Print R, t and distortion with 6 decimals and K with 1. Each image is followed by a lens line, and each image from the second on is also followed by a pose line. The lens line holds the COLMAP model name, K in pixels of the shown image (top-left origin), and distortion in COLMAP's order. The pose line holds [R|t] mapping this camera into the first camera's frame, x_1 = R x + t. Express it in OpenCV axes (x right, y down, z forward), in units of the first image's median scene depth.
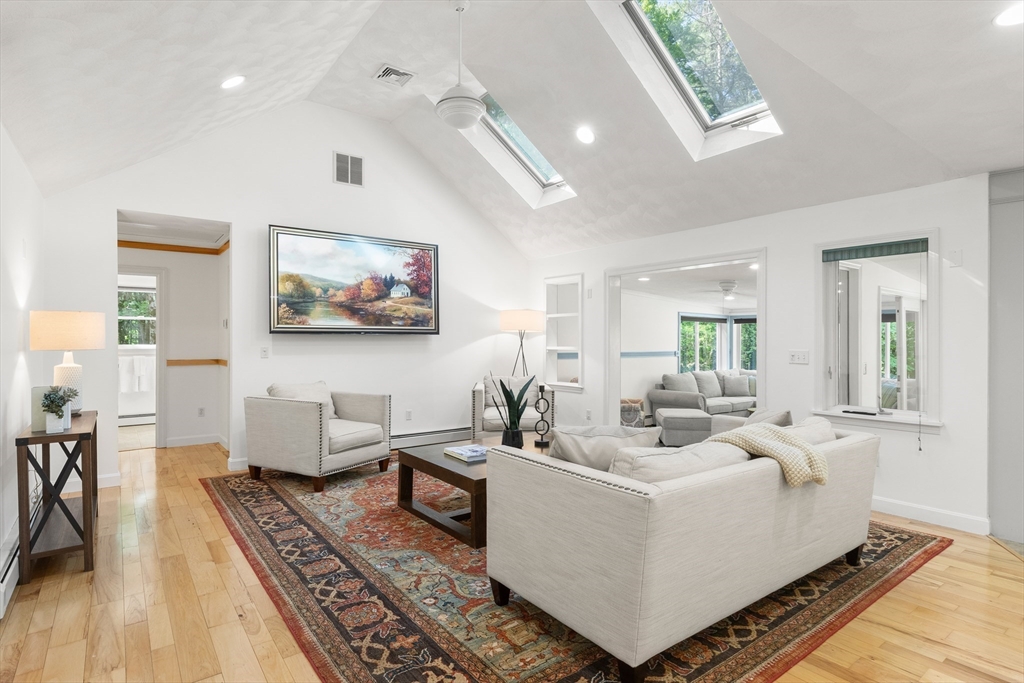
lens RADIAL K [[525.3, 0, 512.0], [0, 525.3, 341.5], [0, 0, 1]] dist [-0.006044, -0.000850]
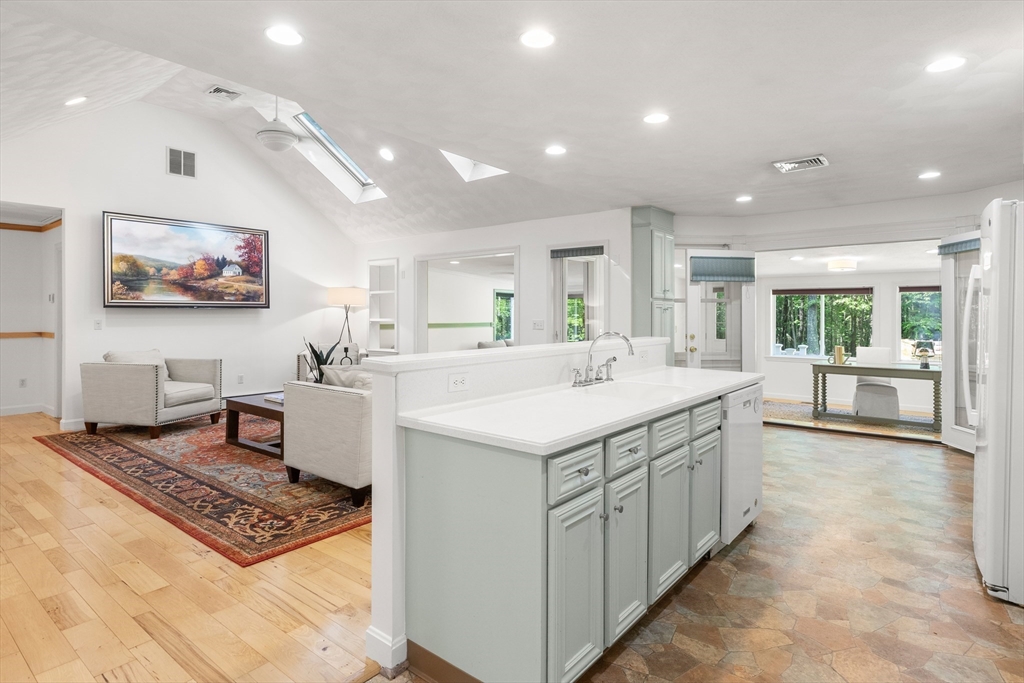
lens RADIAL K [[545.8, 0, 511.0], [0, 545.8, 313.4], [0, 0, 1]] dist [0.000225, 0.000270]
pose [[0.970098, -0.001957, 0.242704, 0.103419], [0.002723, 0.999992, -0.002820, 0.002847], [-0.242697, 0.003397, 0.970096, -0.353521]]
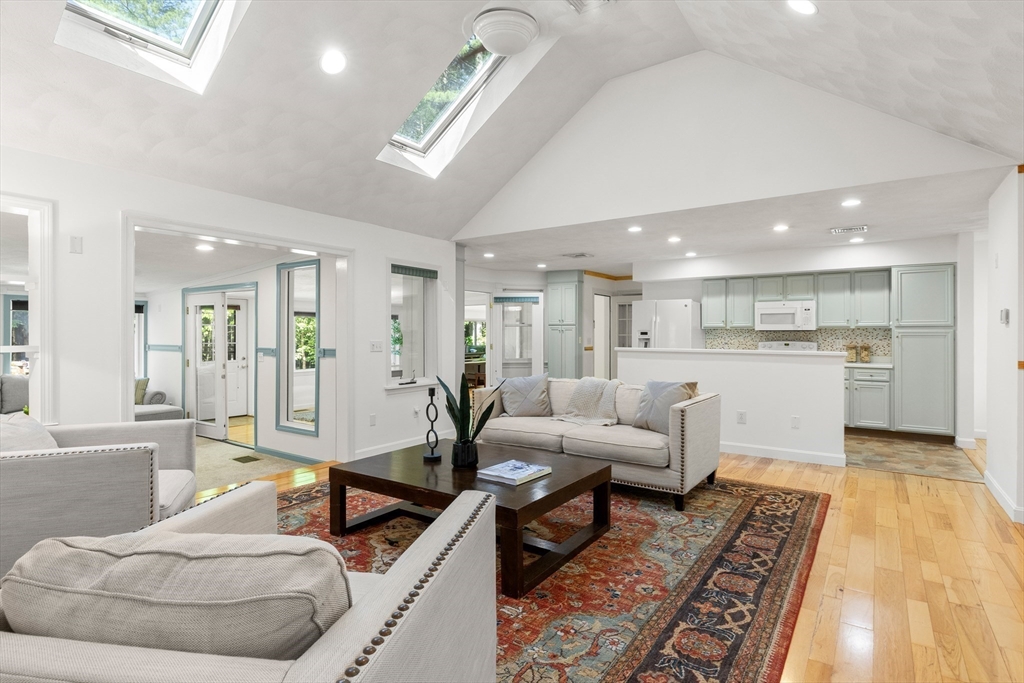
lens RADIAL K [[525.3, 0, 512.0], [0, 525.3, 341.5], [0, 0, 1]] dist [-0.006044, -0.000850]
pose [[-0.312006, -0.017362, 0.949921, -0.625928], [-0.001215, 0.999839, 0.017876, -0.003475], [-0.950079, 0.004423, -0.311977, 0.936746]]
